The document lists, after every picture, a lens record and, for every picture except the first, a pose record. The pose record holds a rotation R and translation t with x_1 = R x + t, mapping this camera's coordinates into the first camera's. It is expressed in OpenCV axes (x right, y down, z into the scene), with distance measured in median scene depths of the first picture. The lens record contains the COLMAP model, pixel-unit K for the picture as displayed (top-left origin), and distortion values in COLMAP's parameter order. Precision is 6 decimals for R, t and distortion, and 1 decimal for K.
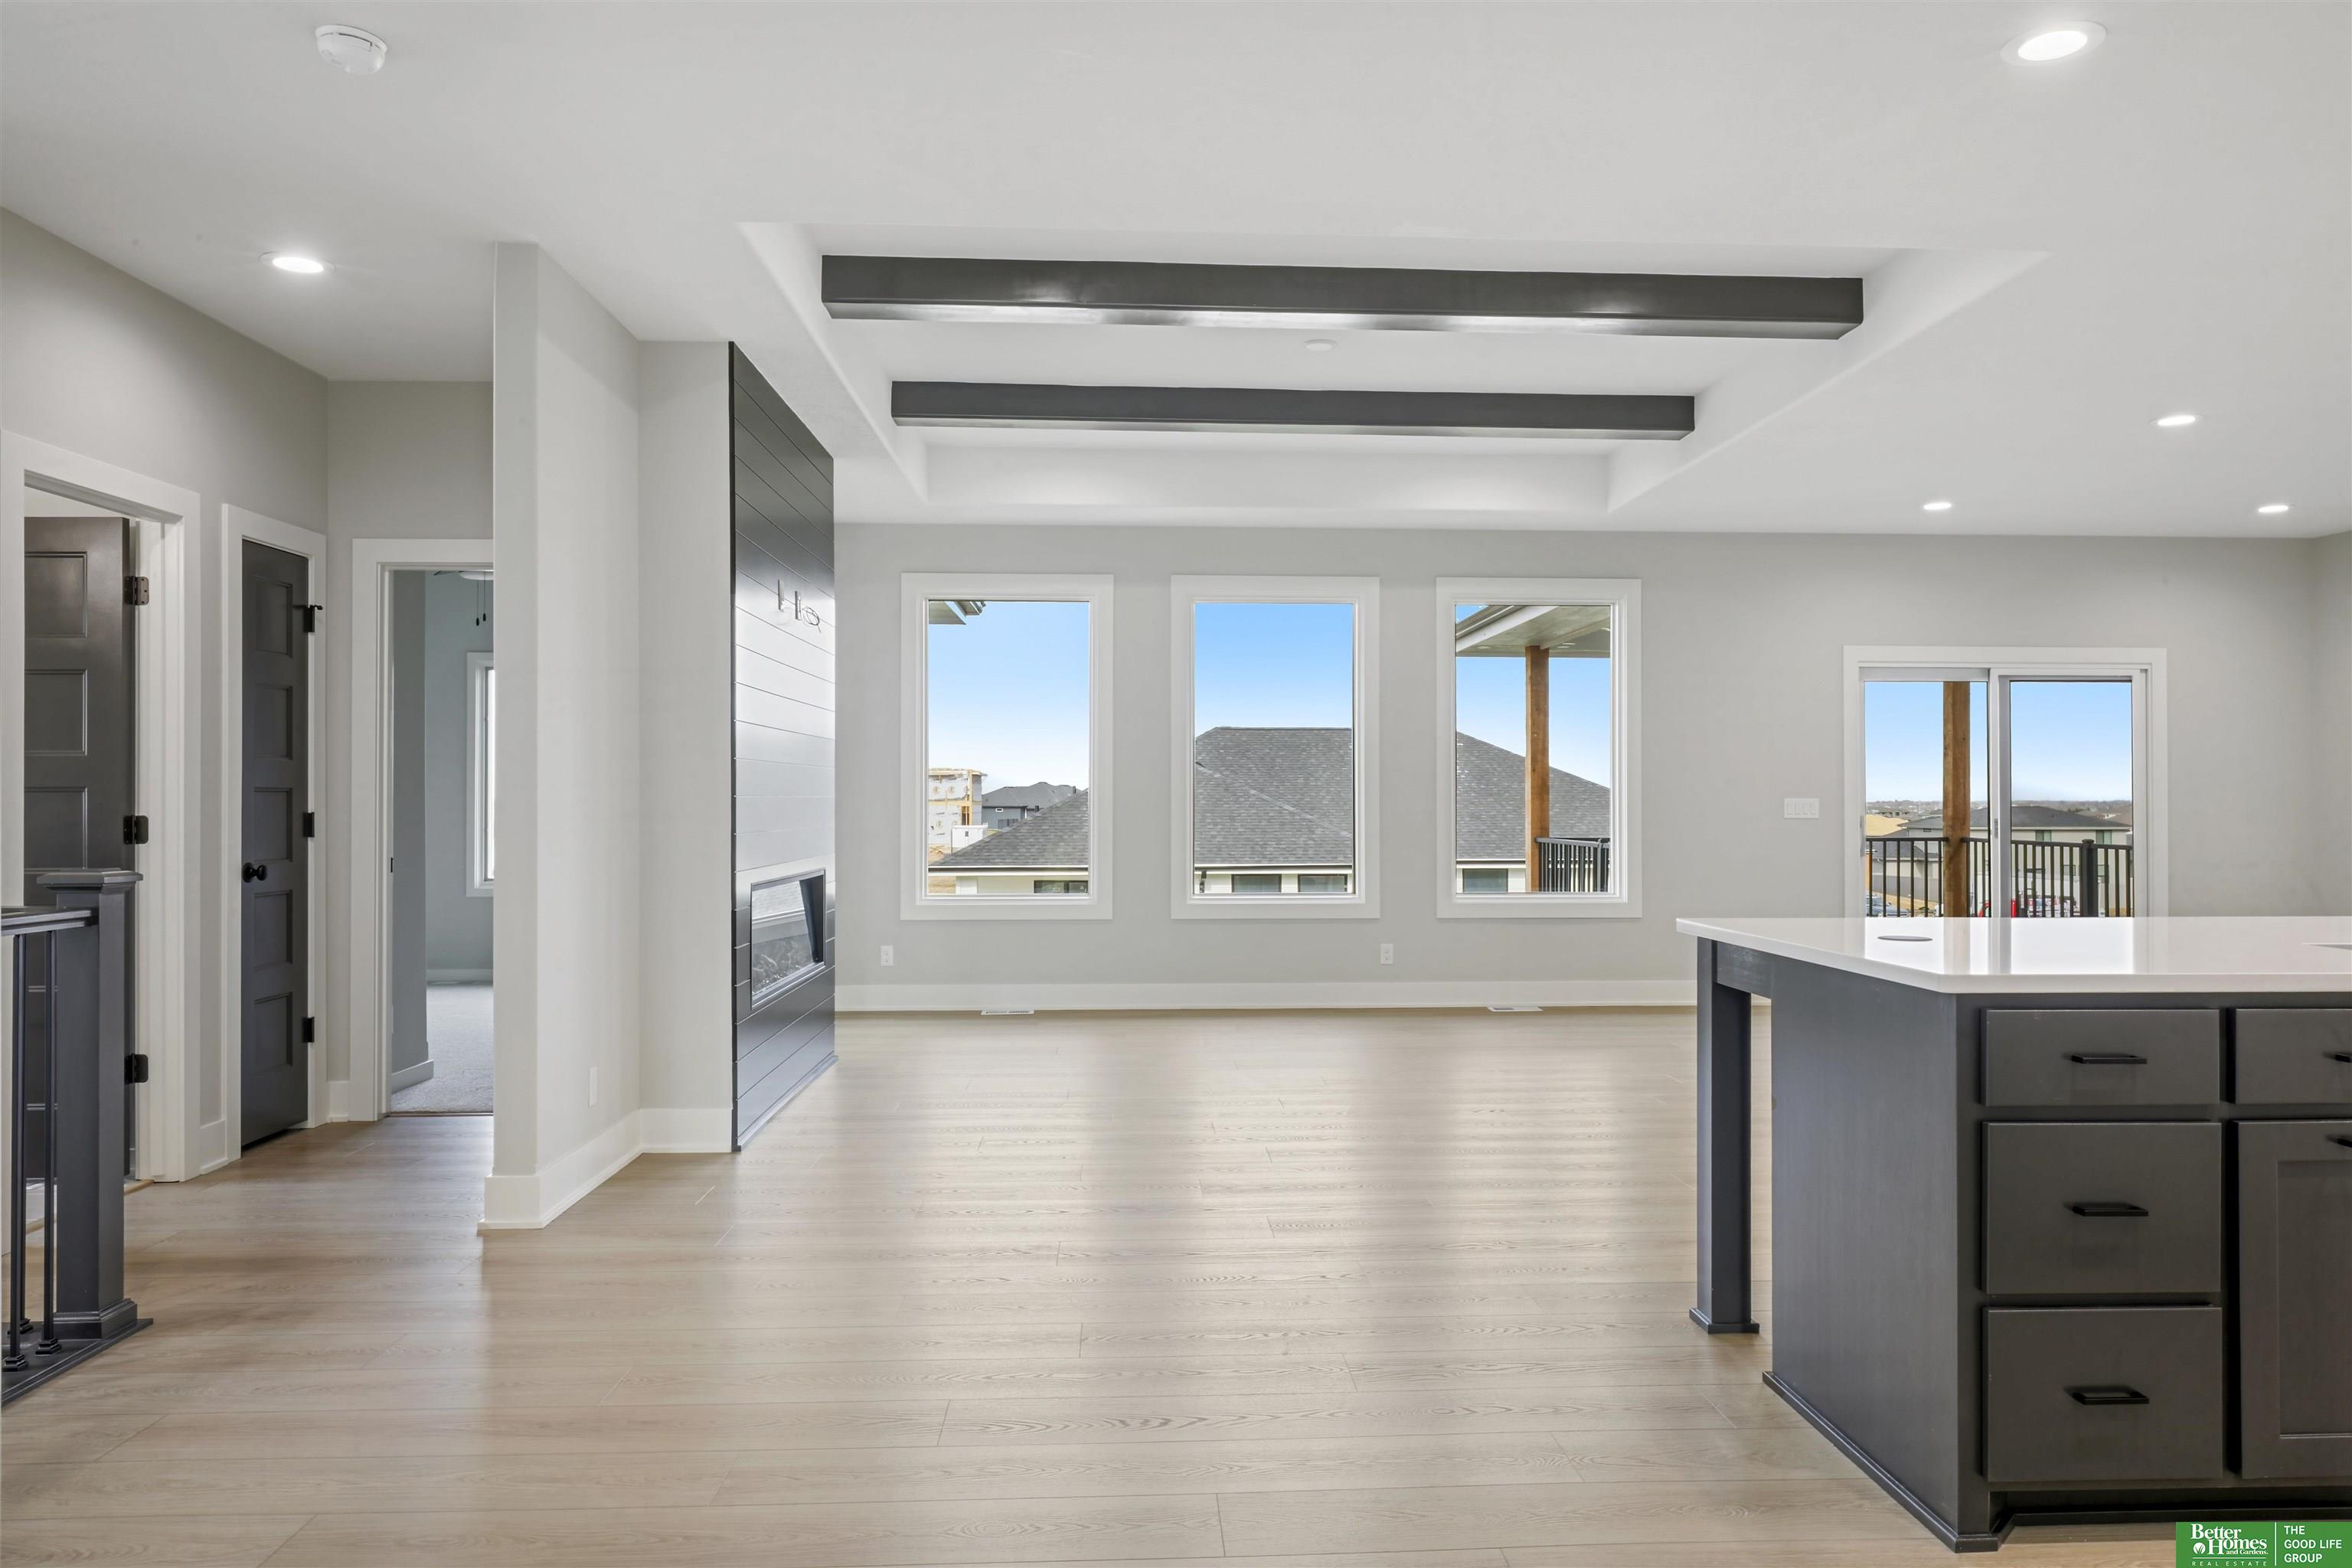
lens RADIAL K [[1604.6, 0, 1179.0], [0, 1604.6, 782.5], [0, 0, 1]] dist [-0.001580, -0.000928]
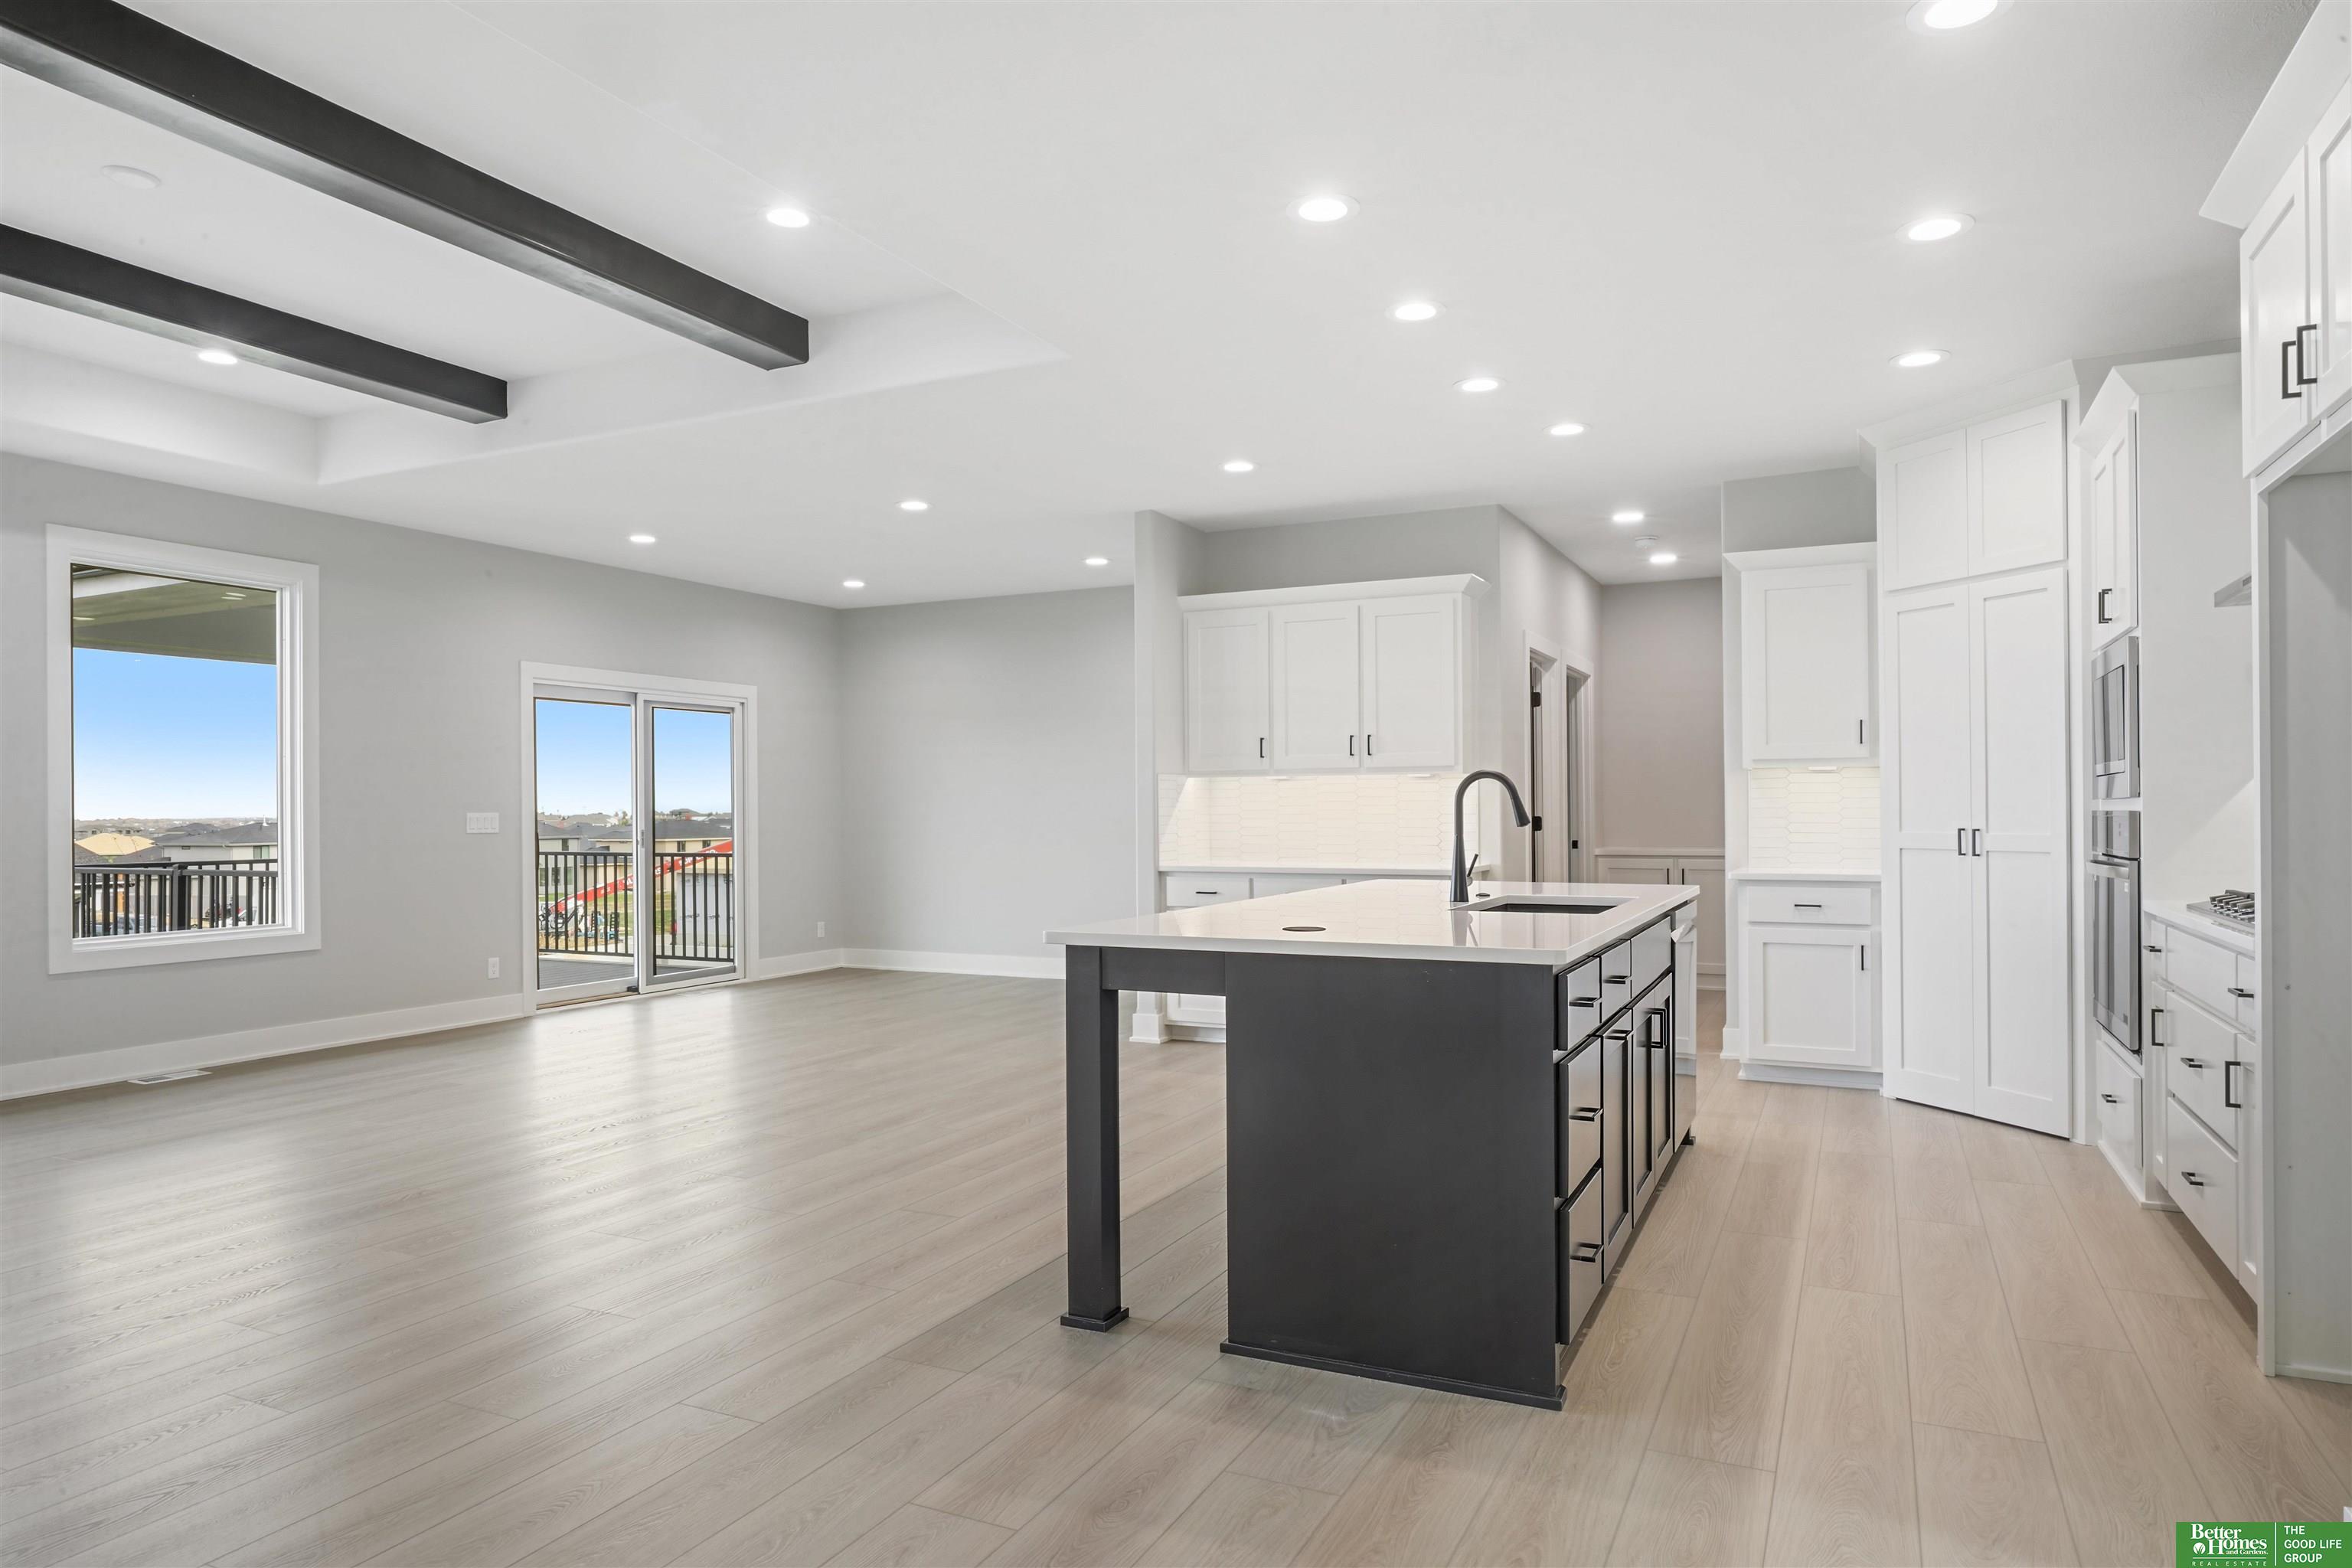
lens RADIAL K [[1430.5, 0, 1175.7], [0, 1430.5, 801.2], [0, 0, 1]] dist [-0.000882, -0.000096]
pose [[0.470350, 0.000365, 0.882480, -0.185177], [-0.001635, 0.999999, 0.000458, 0.001572], [-0.882478, -0.001658, 0.470350, 0.215191]]
